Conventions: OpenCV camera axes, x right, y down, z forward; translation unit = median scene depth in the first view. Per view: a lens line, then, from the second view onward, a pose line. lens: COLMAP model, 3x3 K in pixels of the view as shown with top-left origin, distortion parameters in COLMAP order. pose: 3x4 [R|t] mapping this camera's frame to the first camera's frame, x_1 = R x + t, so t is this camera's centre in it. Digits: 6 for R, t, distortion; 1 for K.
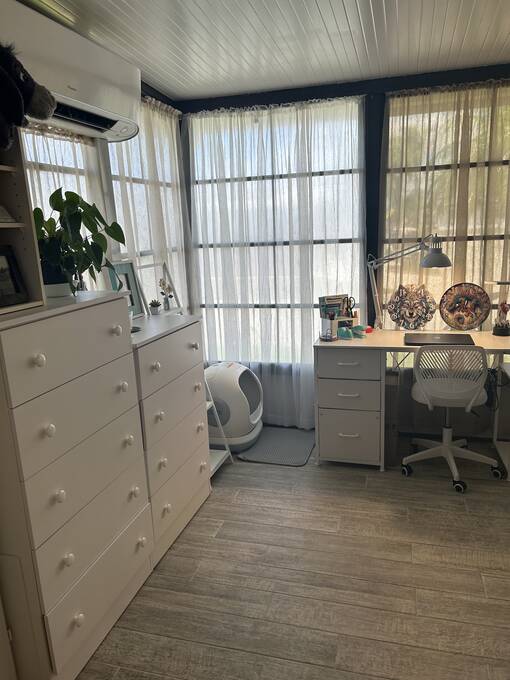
lens RADIAL K [[518.7, 0, 257.3], [0, 518.7, 342.1], [0, 0, 1]] dist [0.045988, -0.043891]
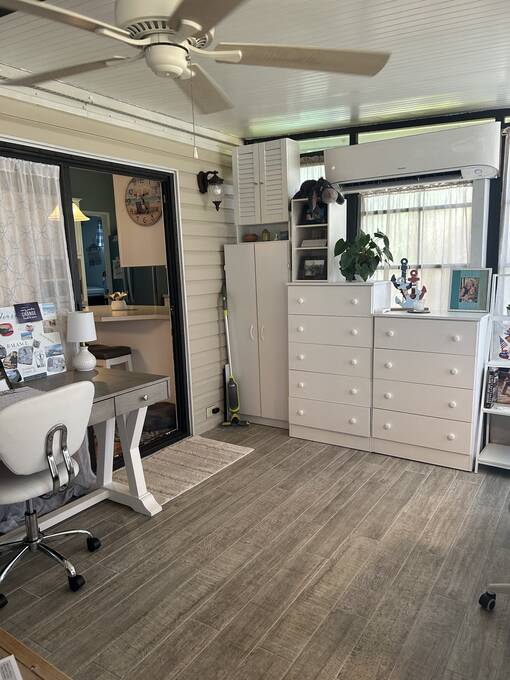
lens RADIAL K [[518.7, 0, 255.5], [0, 518.7, 339.7], [0, 0, 1]] dist [0.045988, -0.043891]
pose [[-0.310184, 0.196726, -0.930099, 1.332881], [-0.147843, 0.956470, 0.251609, -0.263229], [0.939110, 0.215554, -0.267597, 0.968563]]
